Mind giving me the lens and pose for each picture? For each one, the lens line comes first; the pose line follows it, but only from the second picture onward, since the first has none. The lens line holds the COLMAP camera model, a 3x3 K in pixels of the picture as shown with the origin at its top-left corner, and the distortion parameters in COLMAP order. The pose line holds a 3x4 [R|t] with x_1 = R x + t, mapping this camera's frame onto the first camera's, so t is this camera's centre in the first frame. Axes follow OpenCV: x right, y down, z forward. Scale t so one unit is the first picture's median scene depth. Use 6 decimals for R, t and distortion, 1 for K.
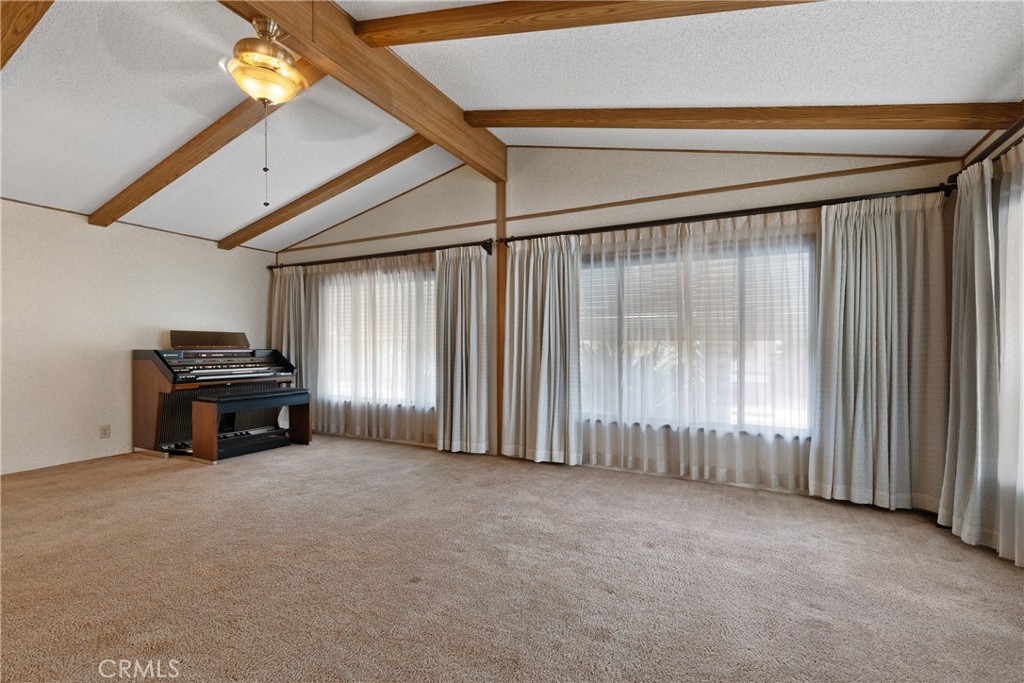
lens RADIAL K [[456.7, 0, 514.9], [0, 456.7, 347.2], [0, 0, 1]] dist [0.007089, -0.000763]
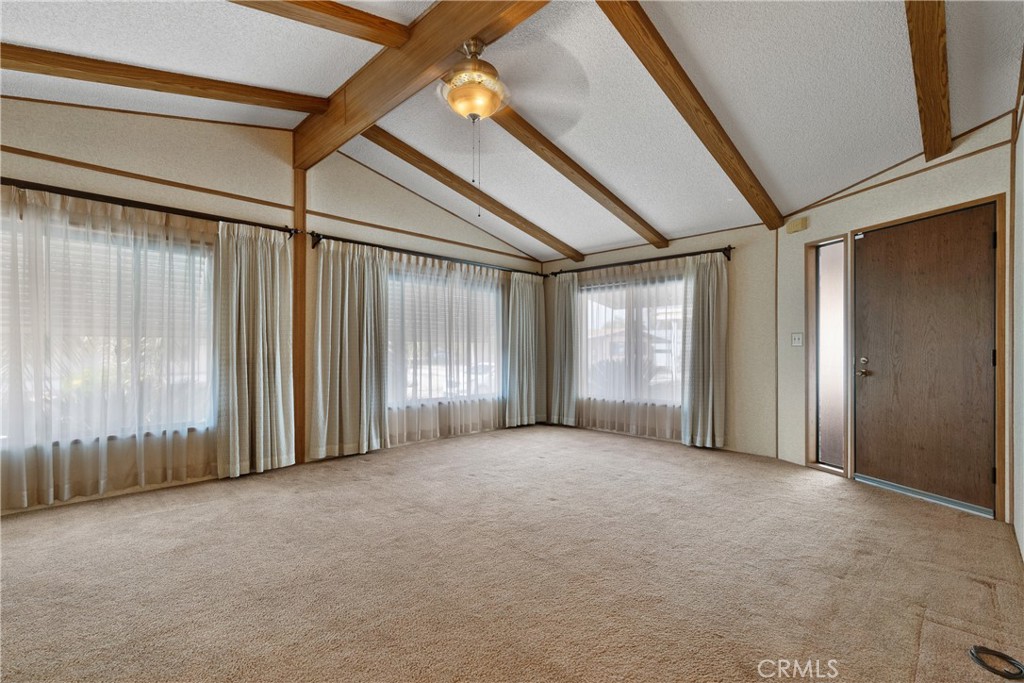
lens RADIAL K [[456.7, 0, 514.9], [0, 456.7, 347.2], [0, 0, 1]] dist [0.007089, -0.000763]
pose [[0.298259, -0.003567, 0.954478, -0.824826], [-0.002305, 0.999987, 0.004458, -0.004445], [-0.954482, -0.003529, 0.298247, 0.318748]]
